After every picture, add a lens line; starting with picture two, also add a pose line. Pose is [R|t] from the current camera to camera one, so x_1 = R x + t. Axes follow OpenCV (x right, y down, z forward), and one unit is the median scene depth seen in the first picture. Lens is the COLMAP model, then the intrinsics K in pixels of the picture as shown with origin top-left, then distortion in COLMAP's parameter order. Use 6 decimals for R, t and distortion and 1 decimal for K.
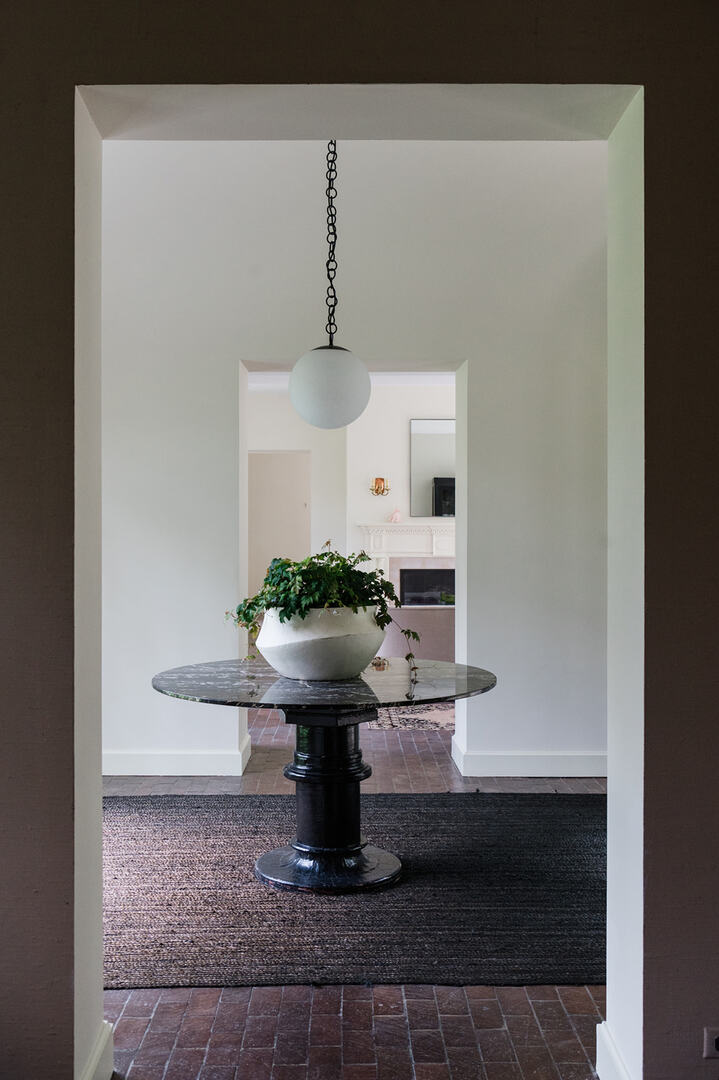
lens RADIAL K [[1054.5, 0, 359.5], [0, 1054.5, 541.6], [0, 0, 1]] dist [-0.000424, 0.000000]
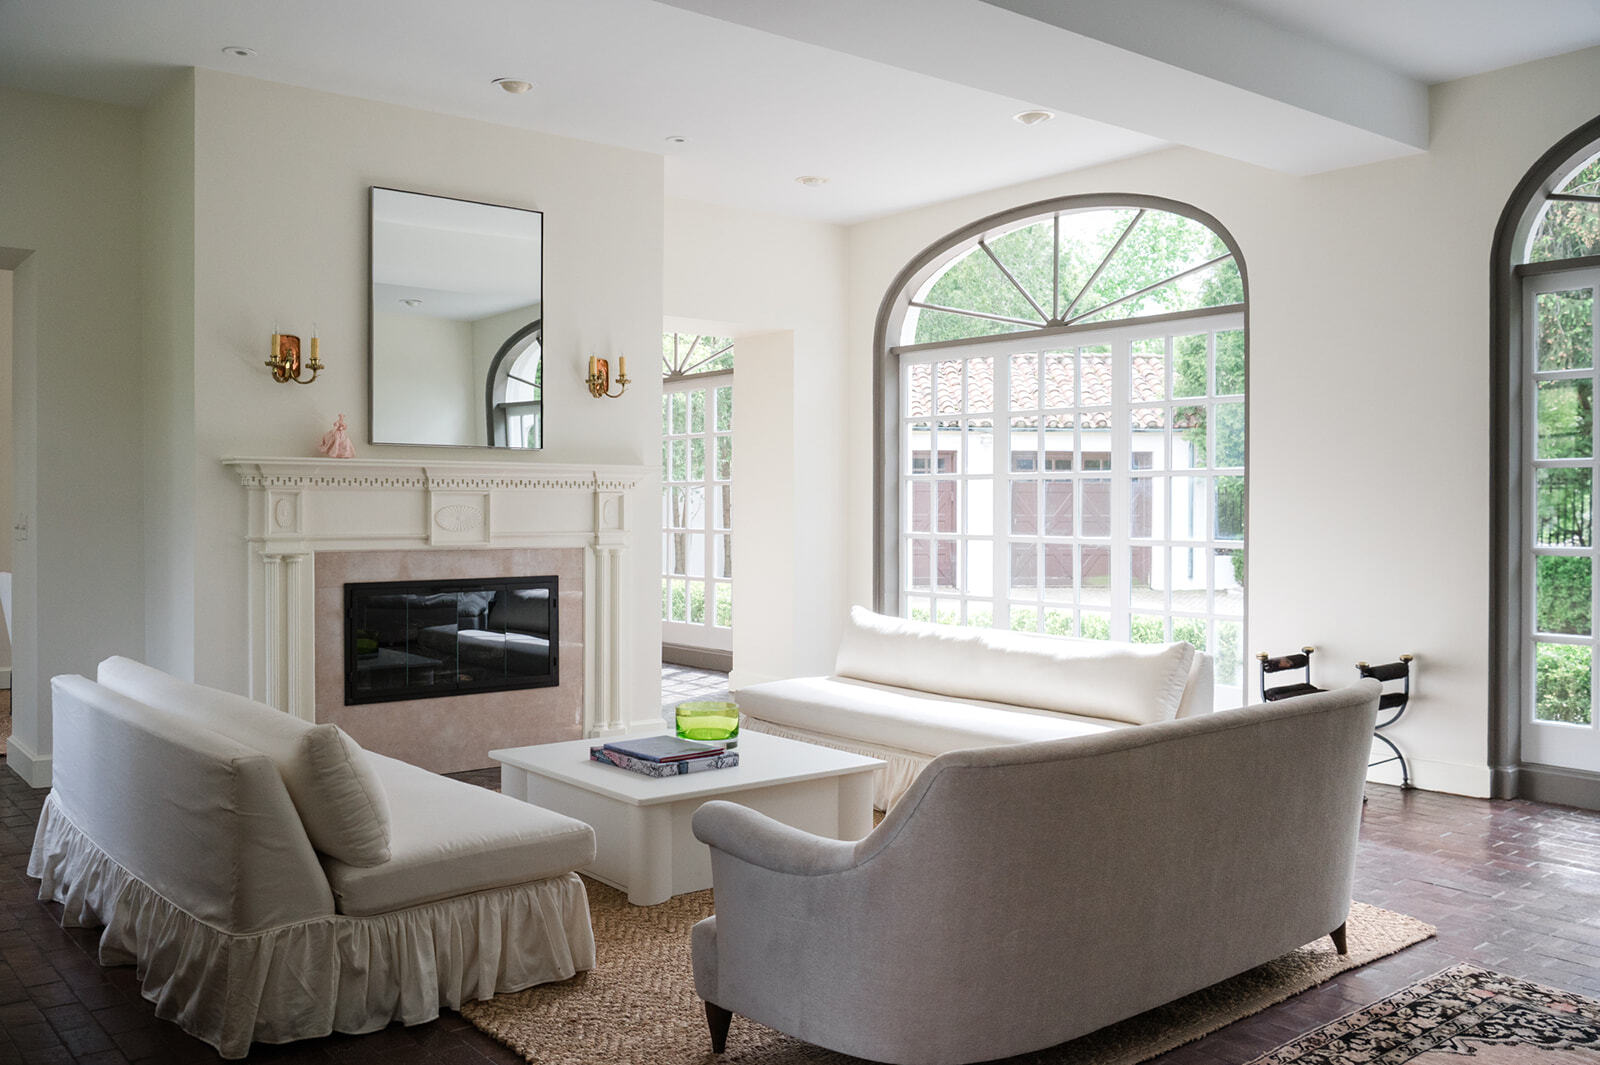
lens RADIAL K [[1359.9, 0, 800.9], [0, 1359.9, 529.9], [0, 0, 1]] dist [0.003796, 0.000980]
pose [[0.913028, -0.002679, 0.407887, -0.011058], [-0.004008, 0.999871, 0.015539, -0.001140], [-0.407876, -0.015822, 0.912900, 0.491015]]
